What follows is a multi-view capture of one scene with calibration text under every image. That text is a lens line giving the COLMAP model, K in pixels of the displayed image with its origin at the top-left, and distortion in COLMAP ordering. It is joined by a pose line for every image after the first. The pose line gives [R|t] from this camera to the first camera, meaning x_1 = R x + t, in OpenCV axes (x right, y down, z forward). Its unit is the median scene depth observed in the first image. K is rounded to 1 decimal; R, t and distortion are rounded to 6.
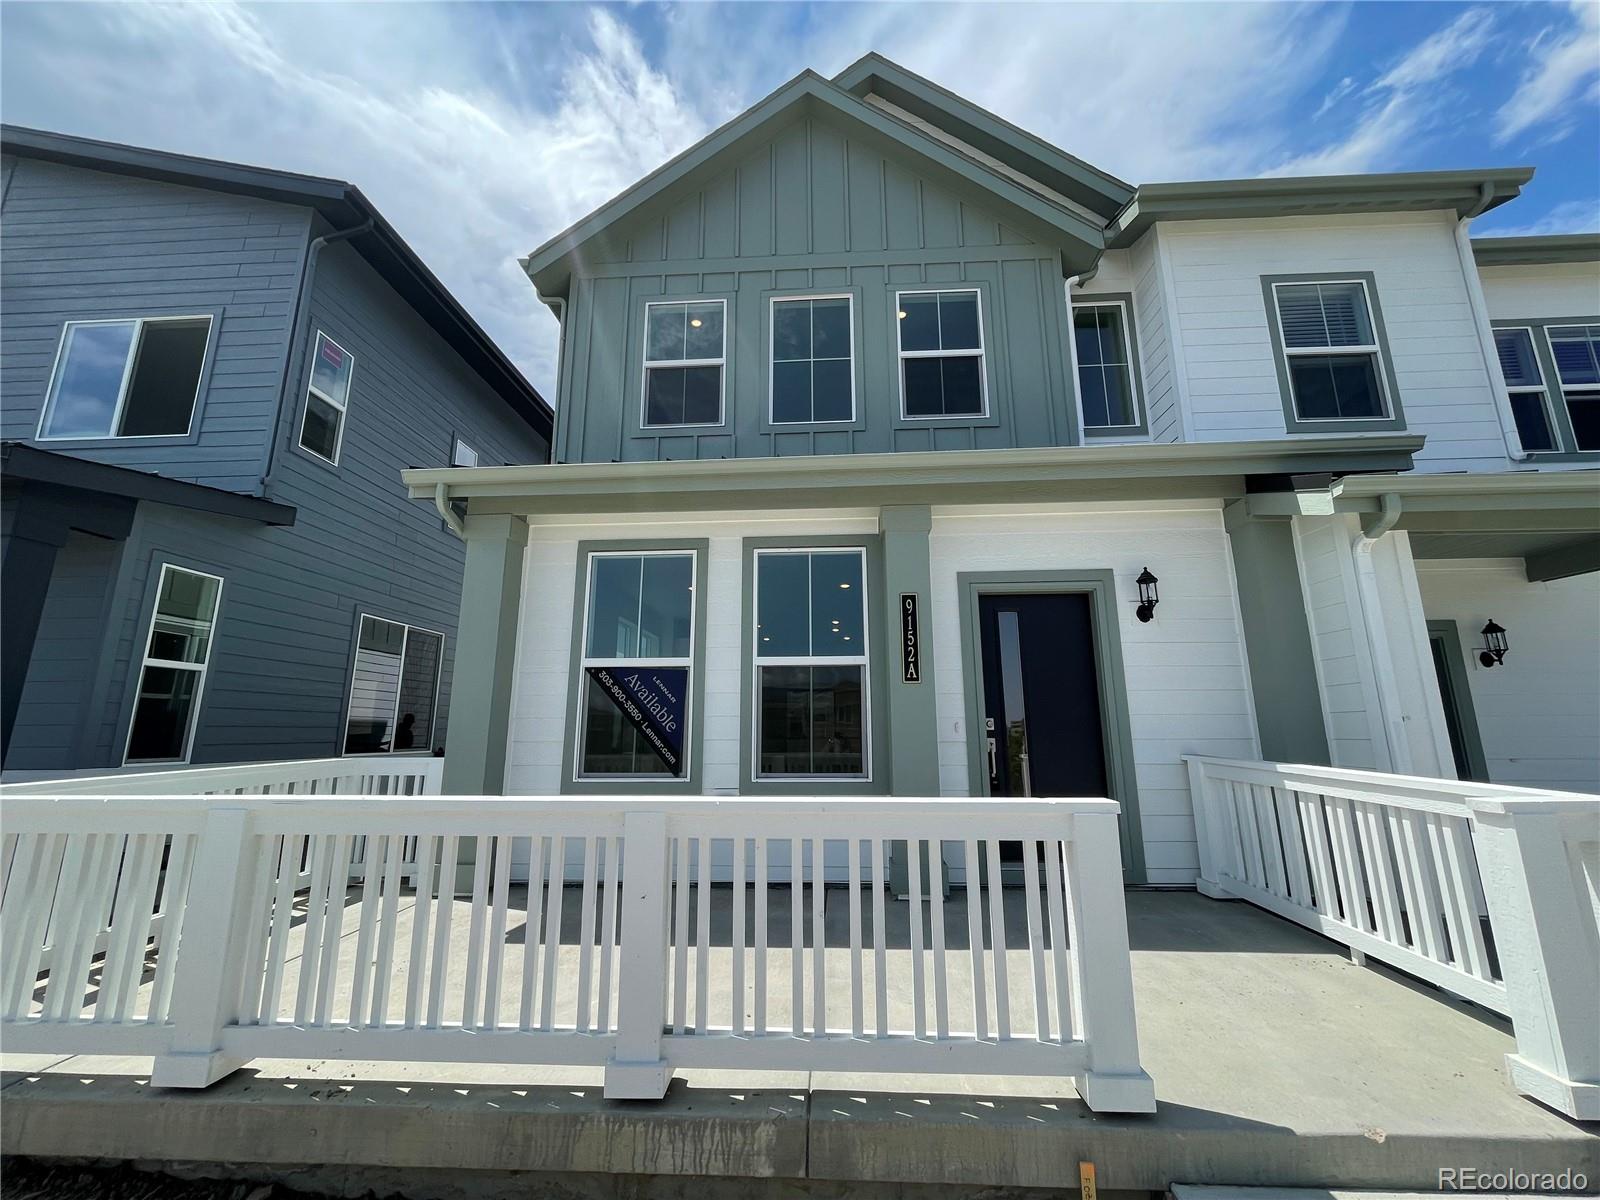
lens RADIAL K [[645.2, 0, 798.4], [0, 645.2, 593.6], [0, 0, 1]] dist [0.000478, -0.000027]
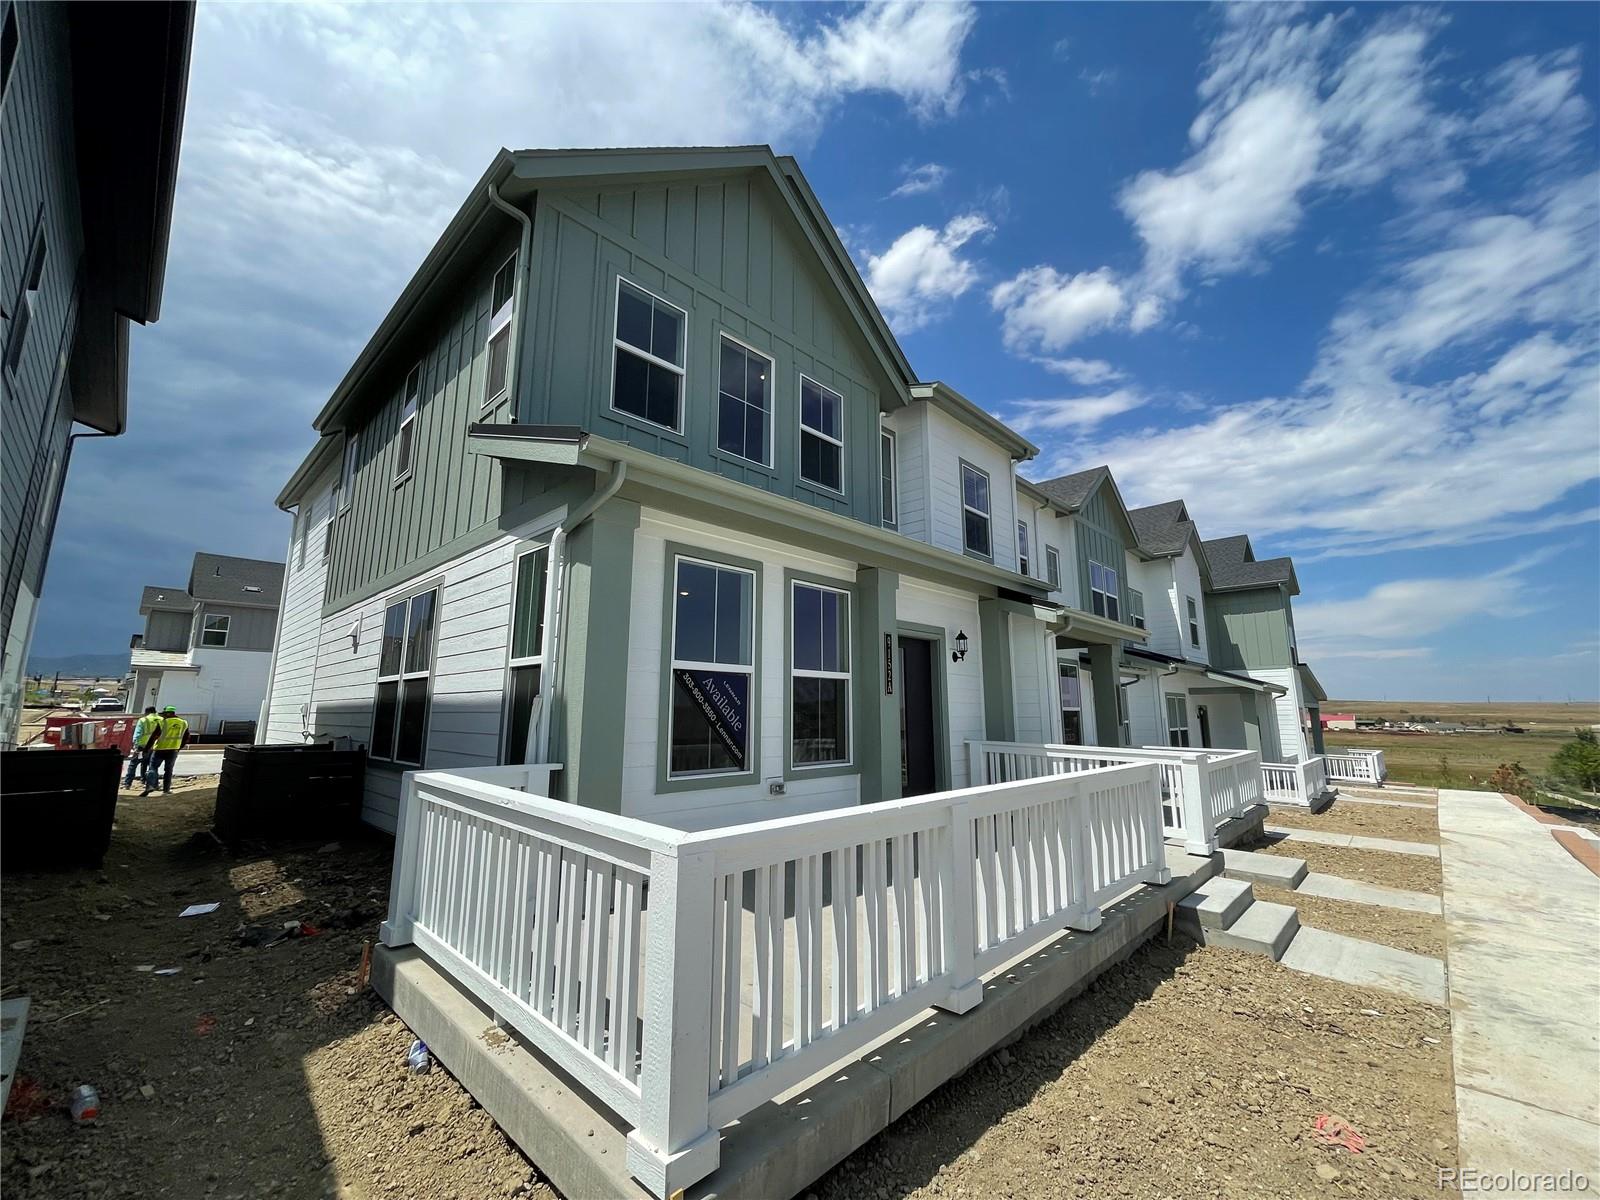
lens RADIAL K [[645.2, 0, 798.4], [0, 645.2, 593.6], [0, 0, 1]] dist [0.000478, -0.000027]
pose [[0.653628, 0.143961, 0.742998, -0.954930], [-0.163411, 0.985429, -0.047179, 0.013186], [-0.738964, -0.090576, 0.667629, 0.182343]]
